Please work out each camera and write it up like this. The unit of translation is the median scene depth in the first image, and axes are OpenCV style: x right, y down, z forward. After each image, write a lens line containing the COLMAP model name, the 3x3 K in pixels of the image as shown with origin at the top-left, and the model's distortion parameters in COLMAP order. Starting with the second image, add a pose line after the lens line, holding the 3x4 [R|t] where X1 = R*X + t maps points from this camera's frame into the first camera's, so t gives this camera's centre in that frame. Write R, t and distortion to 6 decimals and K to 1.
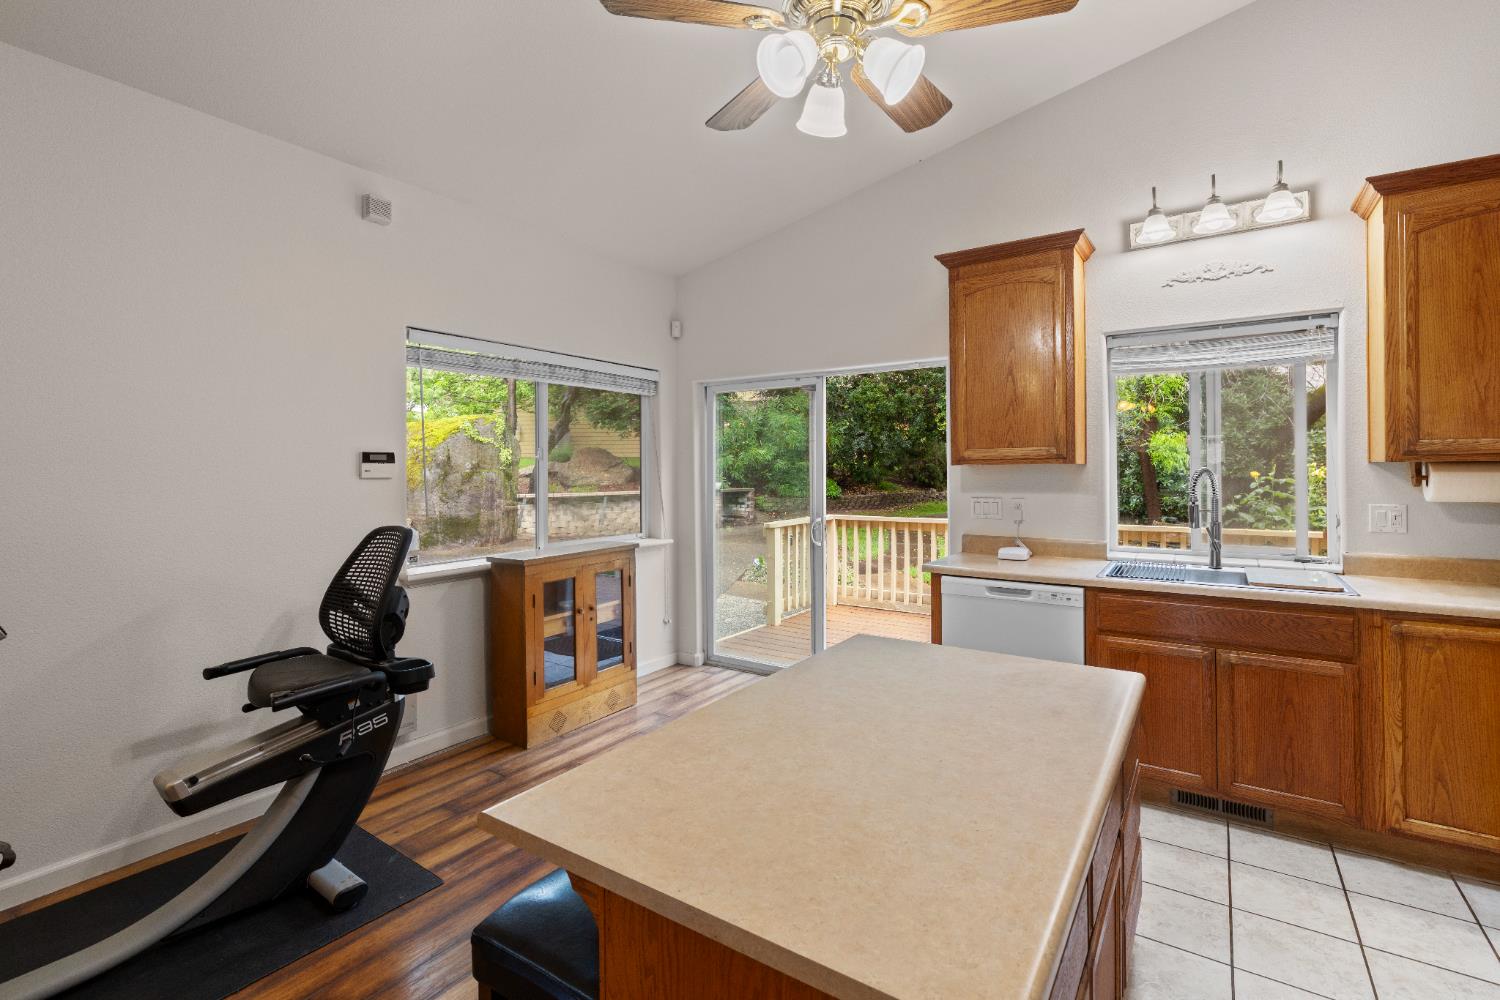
lens RADIAL K [[685.8, 0, 750.2], [0, 685.8, 472.0], [0, 0, 1]] dist [0.000624, 0.000006]
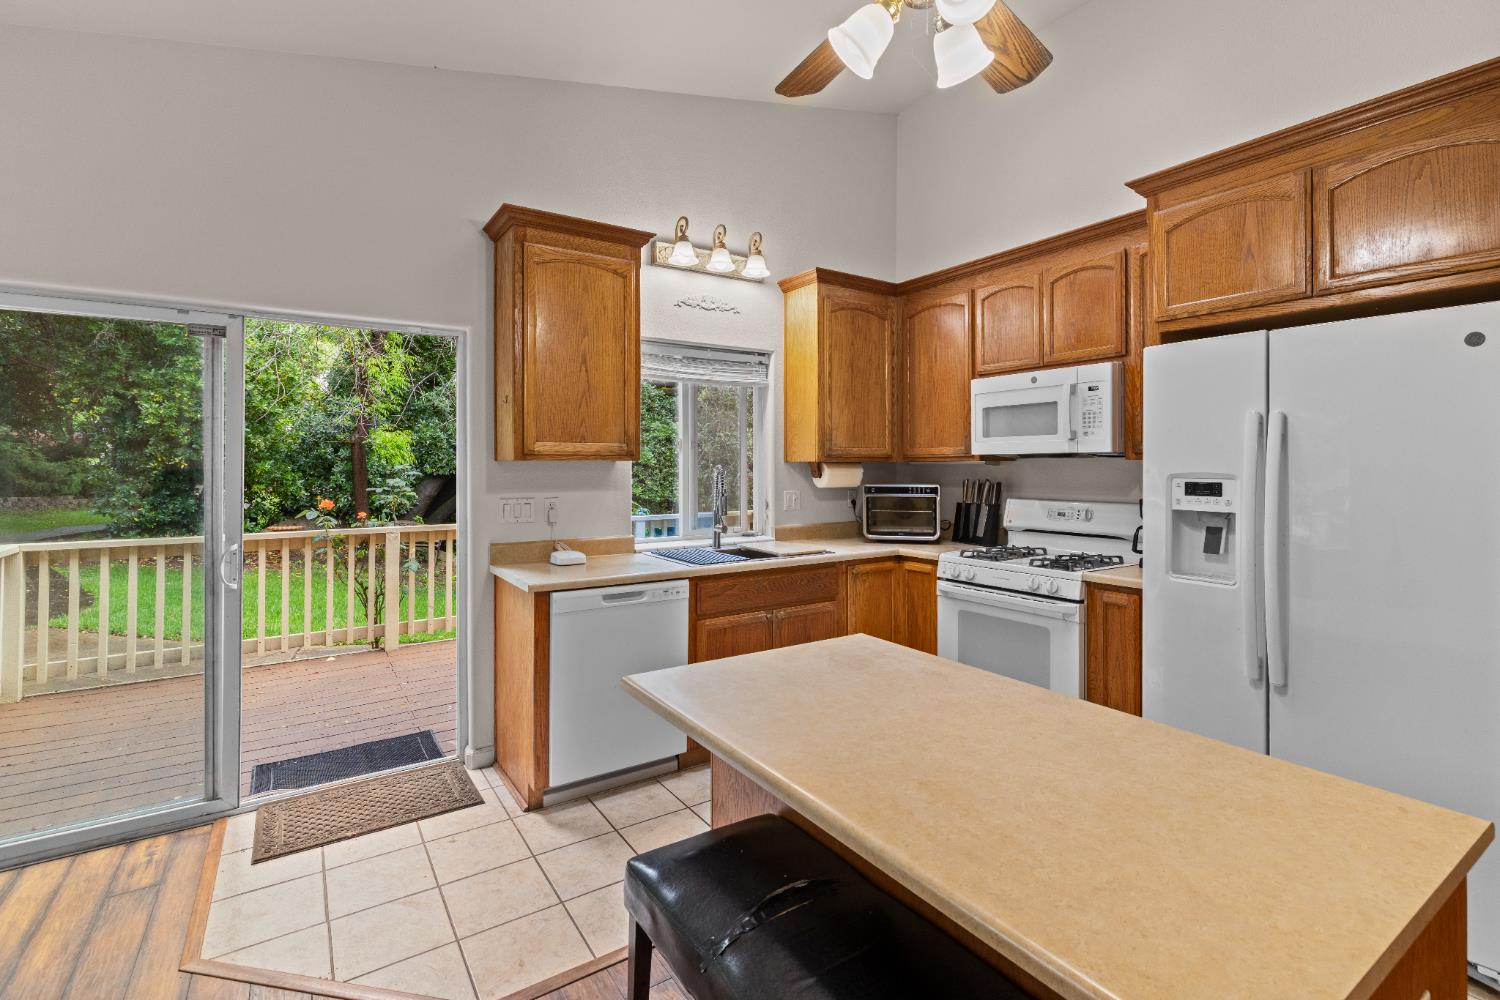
lens RADIAL K [[692.9, 0, 751.3], [0, 692.9, 464.4], [0, 0, 1]] dist [0.004204, 0.000140]
pose [[0.377902, 0.005634, 0.925829, -0.435800], [0.002817, 0.999970, -0.007235, 0.001455], [-0.925841, 0.005342, 0.377875, 0.482156]]
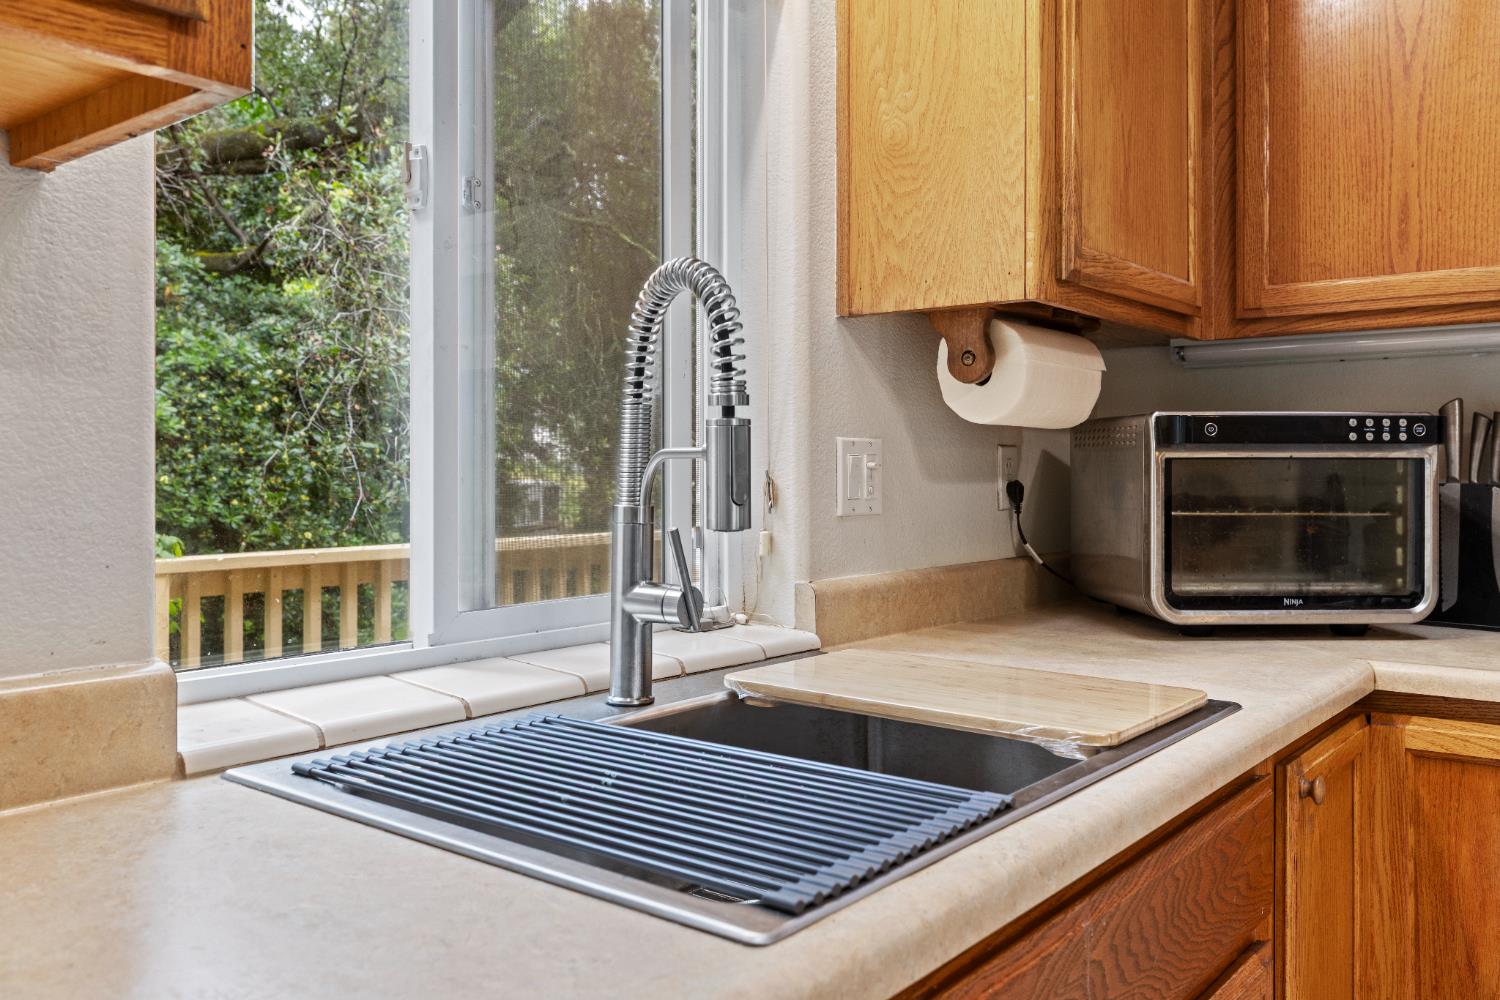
lens RADIAL K [[1228.0, 0, 750.0], [0, 1228.0, 500.0], [0, 0, 1]] dist [0.007006, 0.001360]
pose [[0.078259, -0.017215, 0.996784, 0.255509], [-0.003537, 0.999840, 0.017545, 0.064417], [-0.996927, -0.004899, 0.078186, 0.929402]]
